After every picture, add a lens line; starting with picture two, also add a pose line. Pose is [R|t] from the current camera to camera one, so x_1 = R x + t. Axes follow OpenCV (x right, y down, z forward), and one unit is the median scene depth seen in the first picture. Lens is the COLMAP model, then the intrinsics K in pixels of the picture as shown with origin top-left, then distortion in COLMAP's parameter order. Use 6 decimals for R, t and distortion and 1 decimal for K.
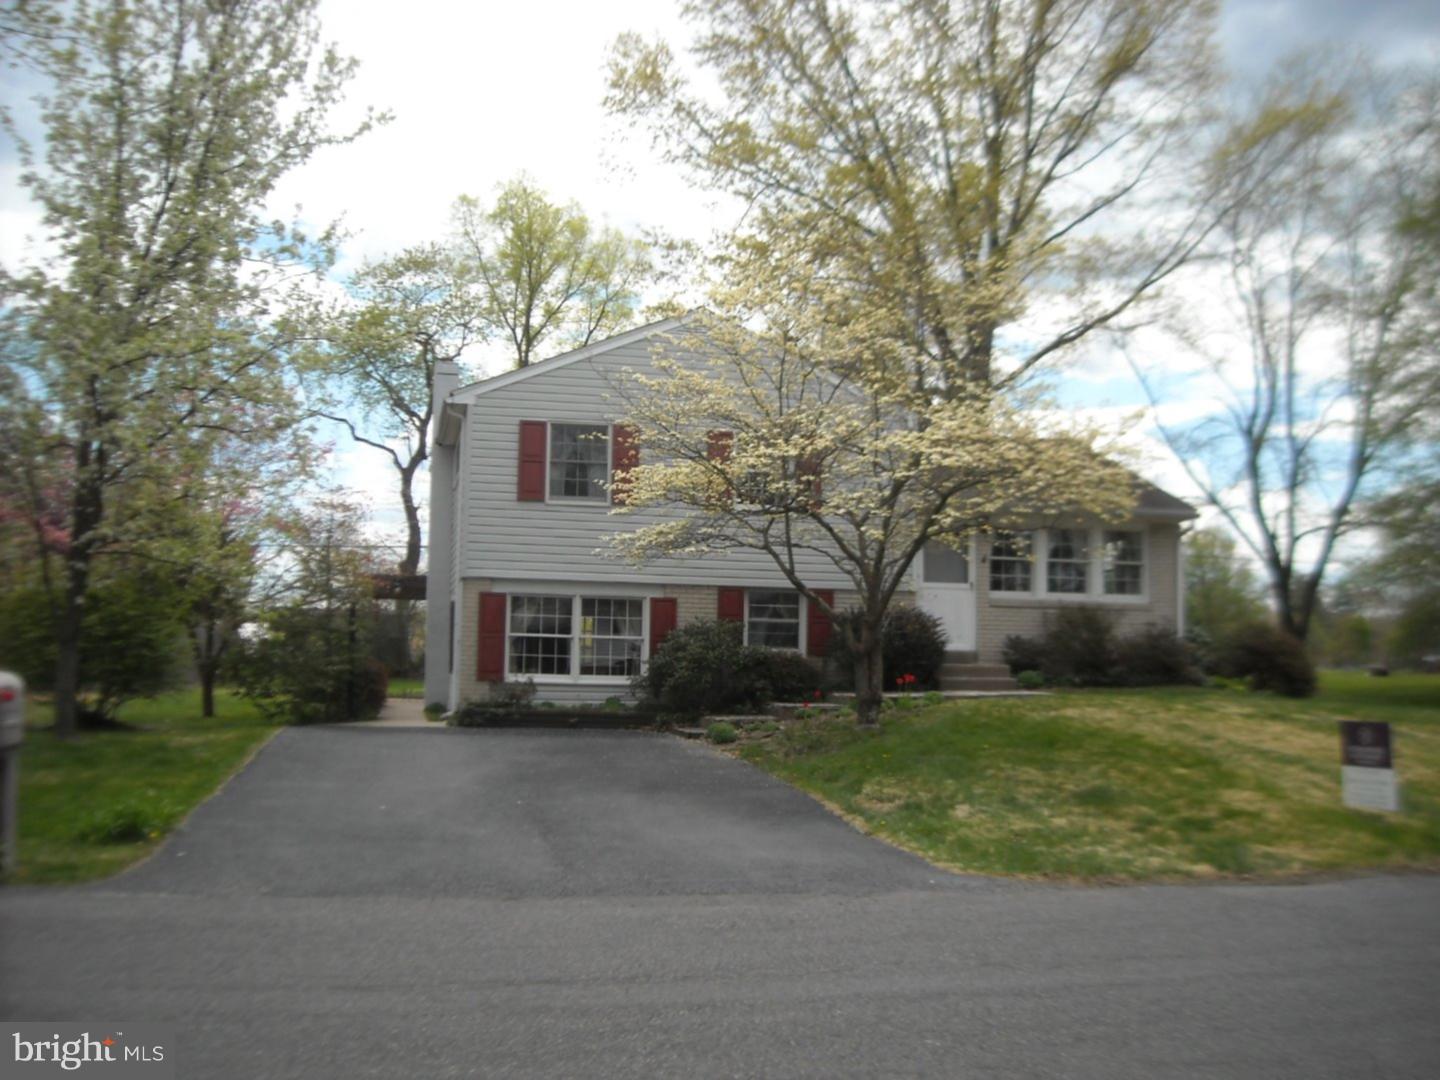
lens RADIAL K [[1525.5, 0, 720.0], [0, 1525.5, 540.0], [0, 0, 1]] dist [-0.136839, 0.026338]
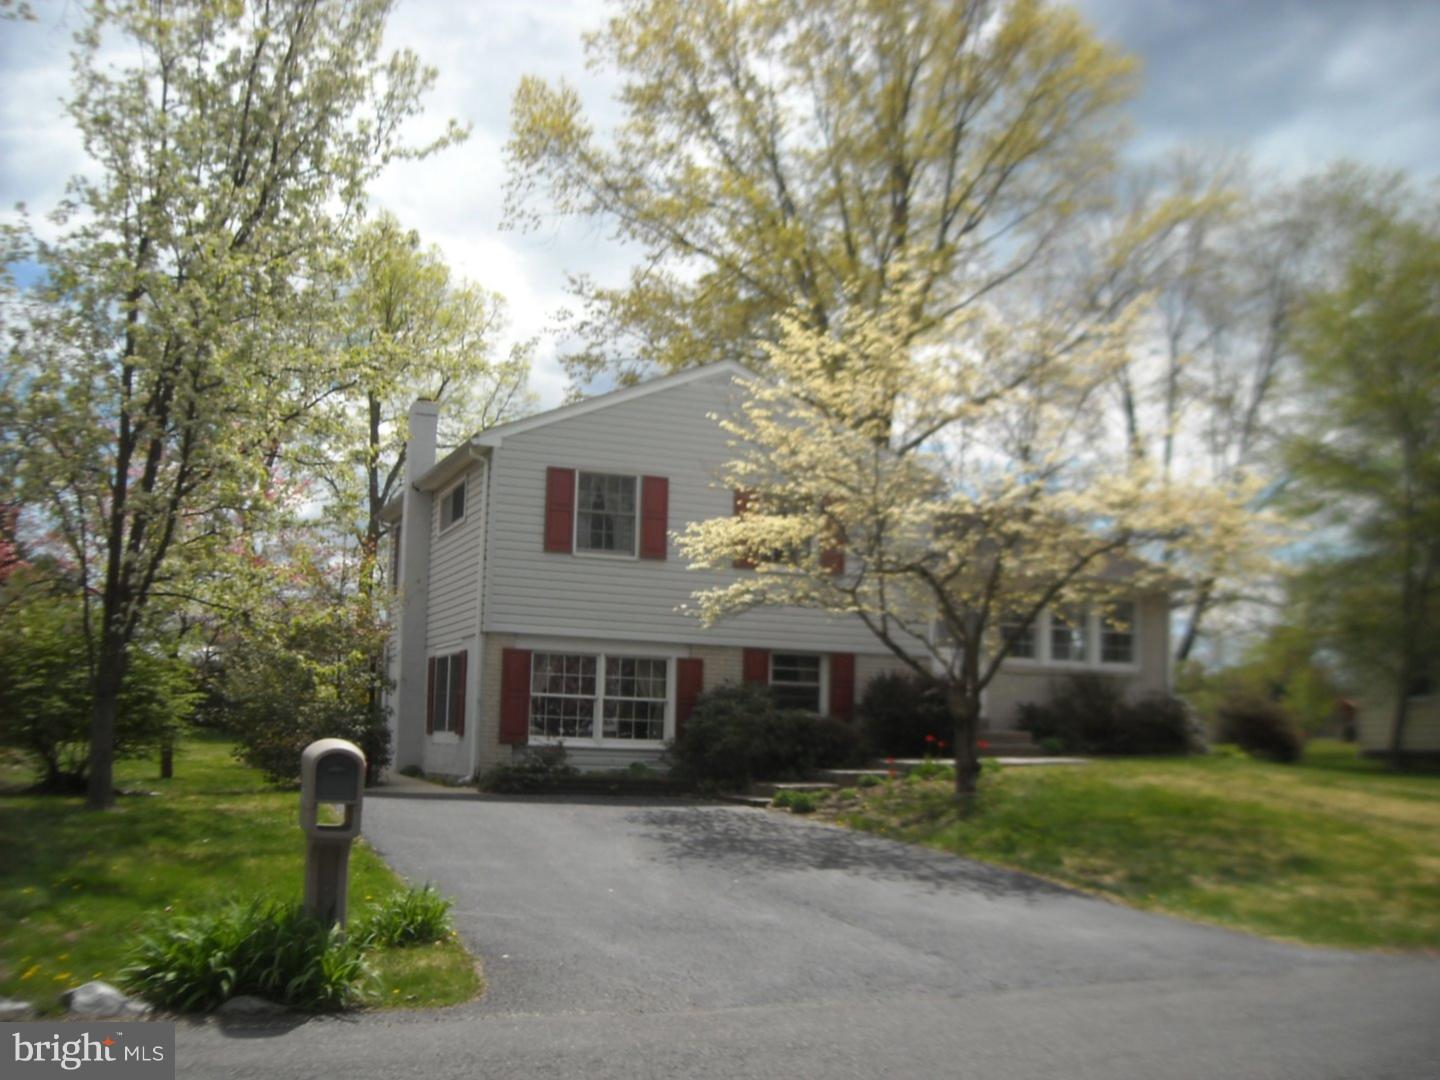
lens RADIAL K [[1525.5, 0, 720.0], [0, 1525.5, 540.0], [0, 0, 1]] dist [-0.136839, 0.026338]
pose [[0.989575, 0.028367, 0.141198, -0.157092], [-0.022560, 0.998839, -0.042557, 0.004427], [-0.142241, 0.038928, 0.989066, 0.053770]]
